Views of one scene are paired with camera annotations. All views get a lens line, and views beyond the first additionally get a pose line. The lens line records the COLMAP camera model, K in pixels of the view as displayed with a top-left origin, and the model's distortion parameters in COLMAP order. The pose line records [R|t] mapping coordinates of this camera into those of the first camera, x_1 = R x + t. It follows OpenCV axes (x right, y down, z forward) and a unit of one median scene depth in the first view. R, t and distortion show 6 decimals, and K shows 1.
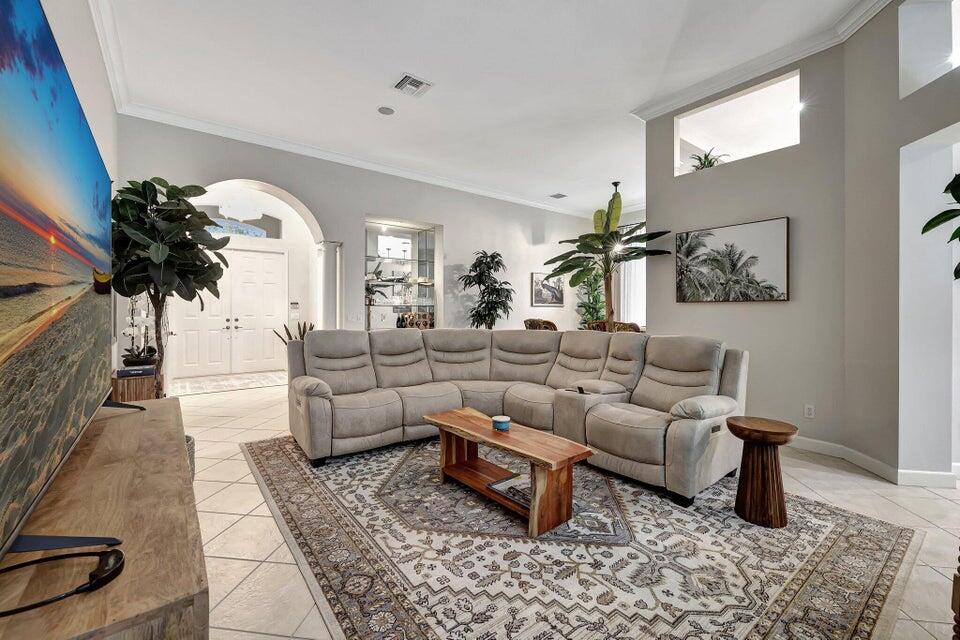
lens RADIAL K [[401.0, 0, 479.5], [0, 401.0, 310.7], [0, 0, 1]] dist [-0.002094, -0.000520]
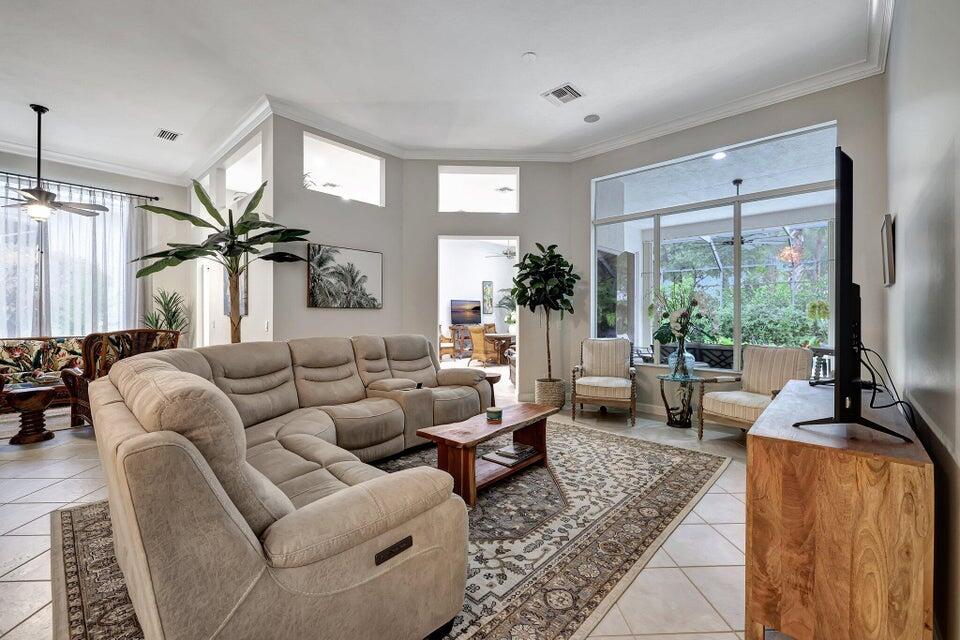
lens RADIAL K [[401.0, 0, 479.5], [0, 401.0, 310.7], [0, 0, 1]] dist [-0.002094, -0.000520]
pose [[-0.171205, 0.011012, 0.985174, -1.047792], [-0.002037, 0.999931, -0.011531, -0.000748], [-0.985233, -0.003981, -0.171171, 1.205501]]
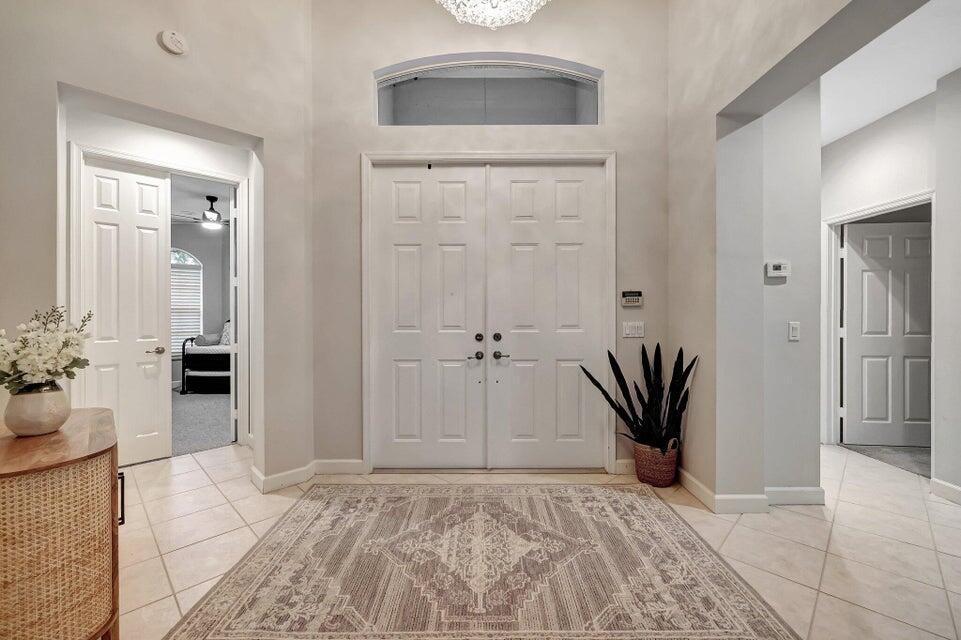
lens RADIAL K [[401.4, 0, 480.0], [0, 401.4, 310.7], [0, 0, 1]] dist [-0.002094, -0.000520]
pose [[0.790290, -0.003654, -0.612722, -1.060388], [0.003435, 0.999993, -0.001534, -0.008415], [0.612723, -0.000892, 0.790297, 1.909023]]
